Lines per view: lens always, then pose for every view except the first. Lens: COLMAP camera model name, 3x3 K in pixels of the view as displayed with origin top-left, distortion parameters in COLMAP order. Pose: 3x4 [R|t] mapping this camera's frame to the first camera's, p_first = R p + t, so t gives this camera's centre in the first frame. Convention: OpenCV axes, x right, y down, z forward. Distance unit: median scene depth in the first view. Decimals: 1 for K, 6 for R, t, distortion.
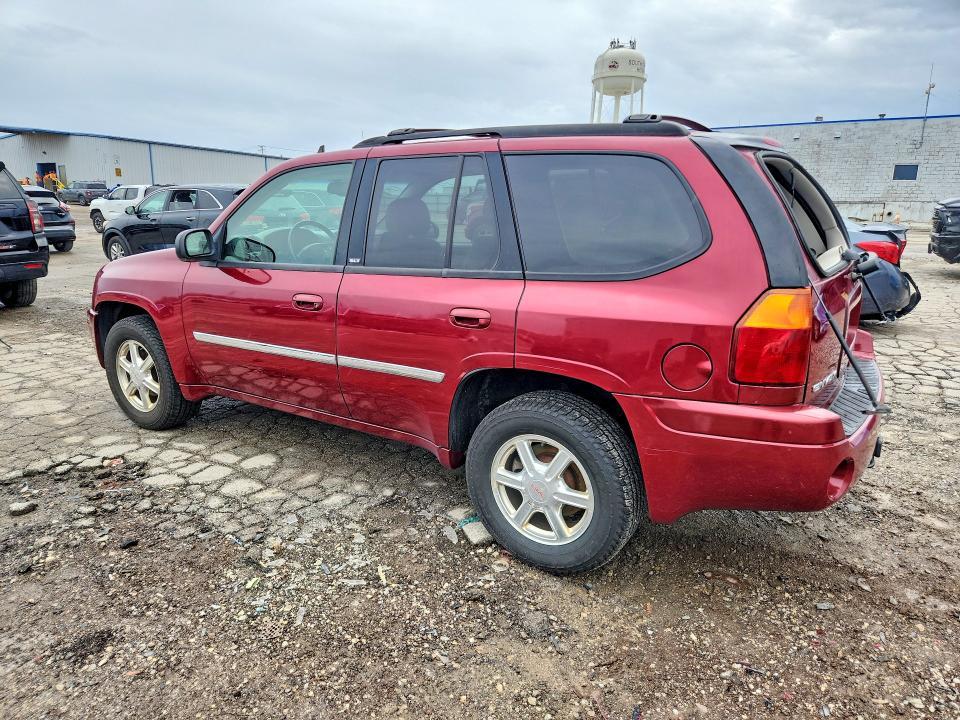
lens RADIAL K [[631.3, 0, 483.9], [0, 631.3, 372.2], [0, 0, 1]] dist [0.056307, -0.043356]
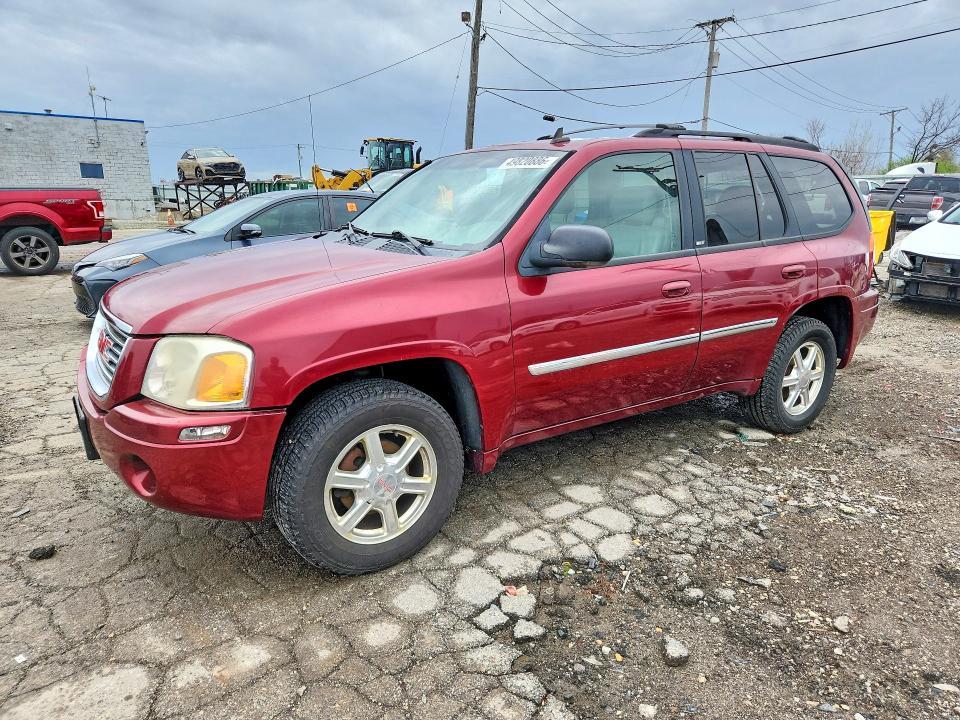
lens RADIAL K [[631.3, 0, 483.9], [0, 631.3, 372.2], [0, 0, 1]] dist [0.056307, -0.043356]
pose [[0.390592, -0.244071, 0.887619, -1.140582], [0.242122, 0.957501, 0.156742, -0.185929], [-0.888152, 0.153690, 0.433087, 0.734492]]
